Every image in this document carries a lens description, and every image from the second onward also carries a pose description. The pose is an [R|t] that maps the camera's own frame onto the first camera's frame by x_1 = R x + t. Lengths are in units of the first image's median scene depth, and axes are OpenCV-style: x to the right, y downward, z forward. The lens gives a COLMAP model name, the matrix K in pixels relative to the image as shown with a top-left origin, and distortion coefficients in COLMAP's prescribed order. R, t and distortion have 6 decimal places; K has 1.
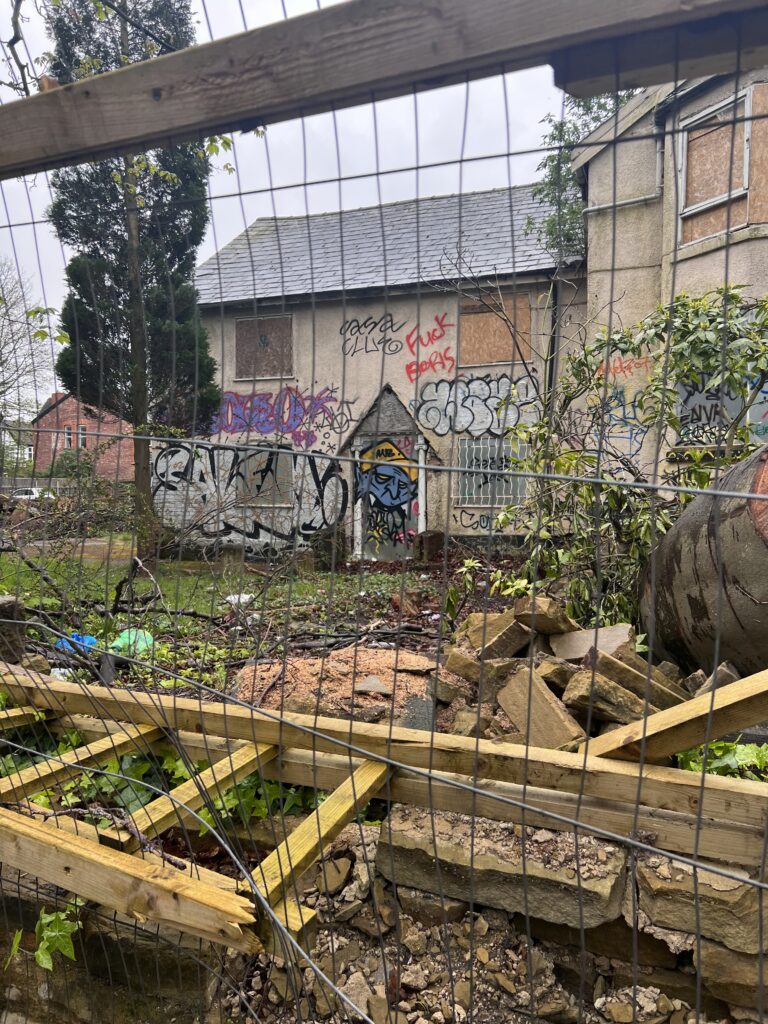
lens RADIAL K [[746.9, 0, 384.0], [0, 746.9, 512.0], [0, 0, 1]] dist [0.091544, -0.136755]
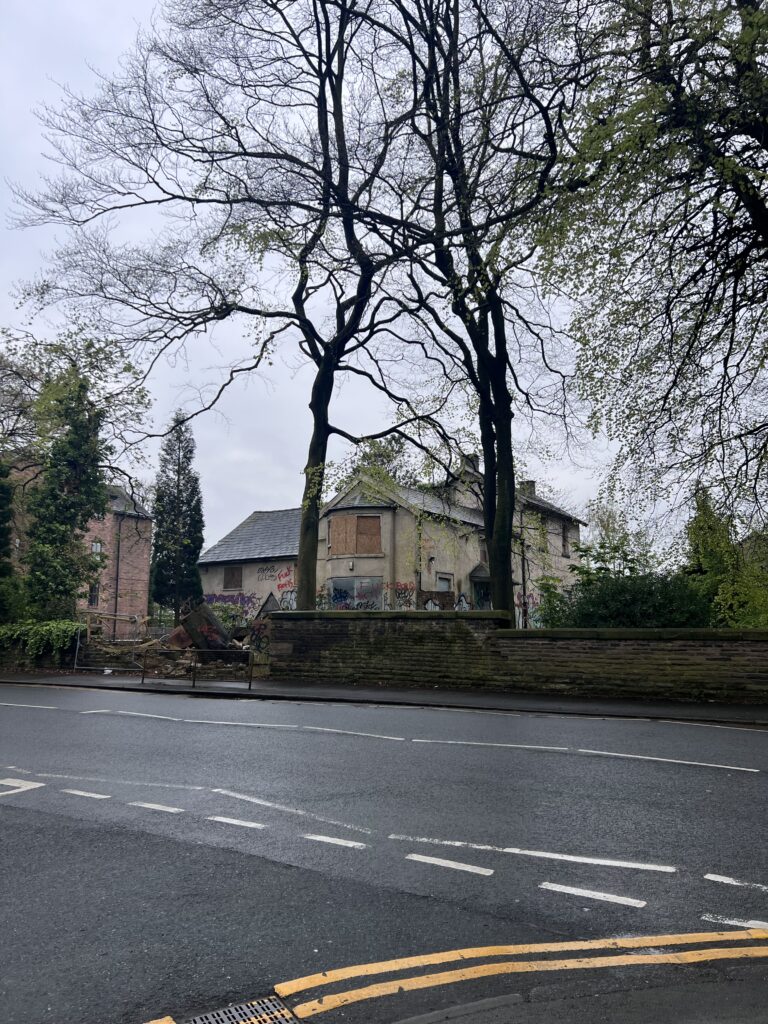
lens RADIAL K [[746.9, 0, 384.0], [0, 746.9, 512.0], [0, 0, 1]] dist [0.091544, -0.136755]
pose [[0.978277, -0.038835, -0.203631, 0.963086], [-0.000421, 0.981922, -0.189286, 0.054111], [0.207301, 0.185260, 0.960575, -1.550294]]
